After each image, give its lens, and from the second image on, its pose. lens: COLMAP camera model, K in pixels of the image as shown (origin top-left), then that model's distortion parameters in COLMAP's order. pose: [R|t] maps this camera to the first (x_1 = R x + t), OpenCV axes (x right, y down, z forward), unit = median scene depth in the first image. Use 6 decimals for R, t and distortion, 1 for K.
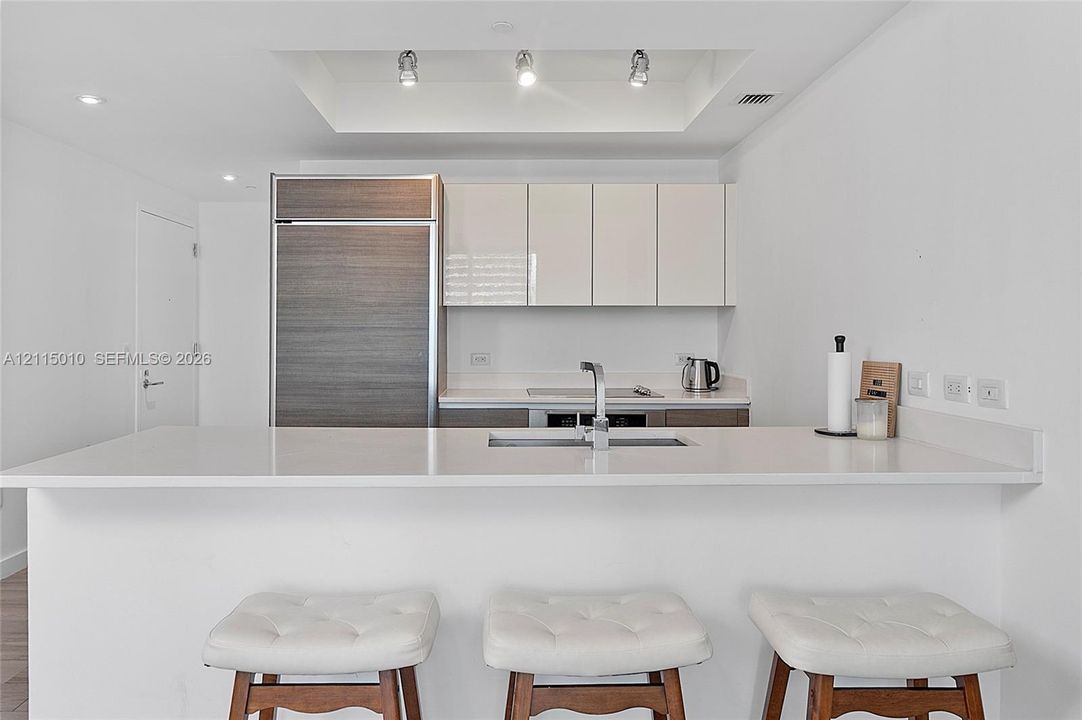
lens RADIAL K [[771.8, 0, 539.9], [0, 771.8, 329.0], [0, 0, 1]] dist [-0.002572, -0.001776]
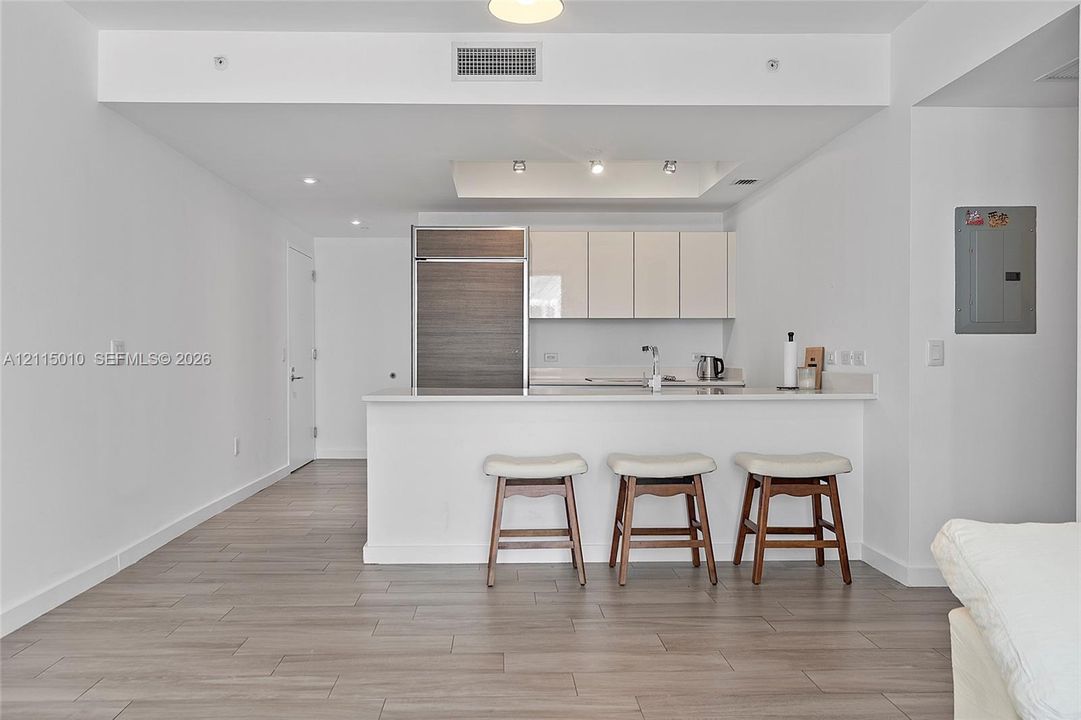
lens RADIAL K [[872.7, 0, 540.5], [0, 872.7, 360.0], [0, 0, 1]] dist [-0.002004, -0.000086]
pose [[0.999892, -0.001671, 0.014616, -0.134484], [0.001560, 0.999970, 0.007614, 0.036591], [-0.014628, -0.007590, 0.999864, -0.631305]]
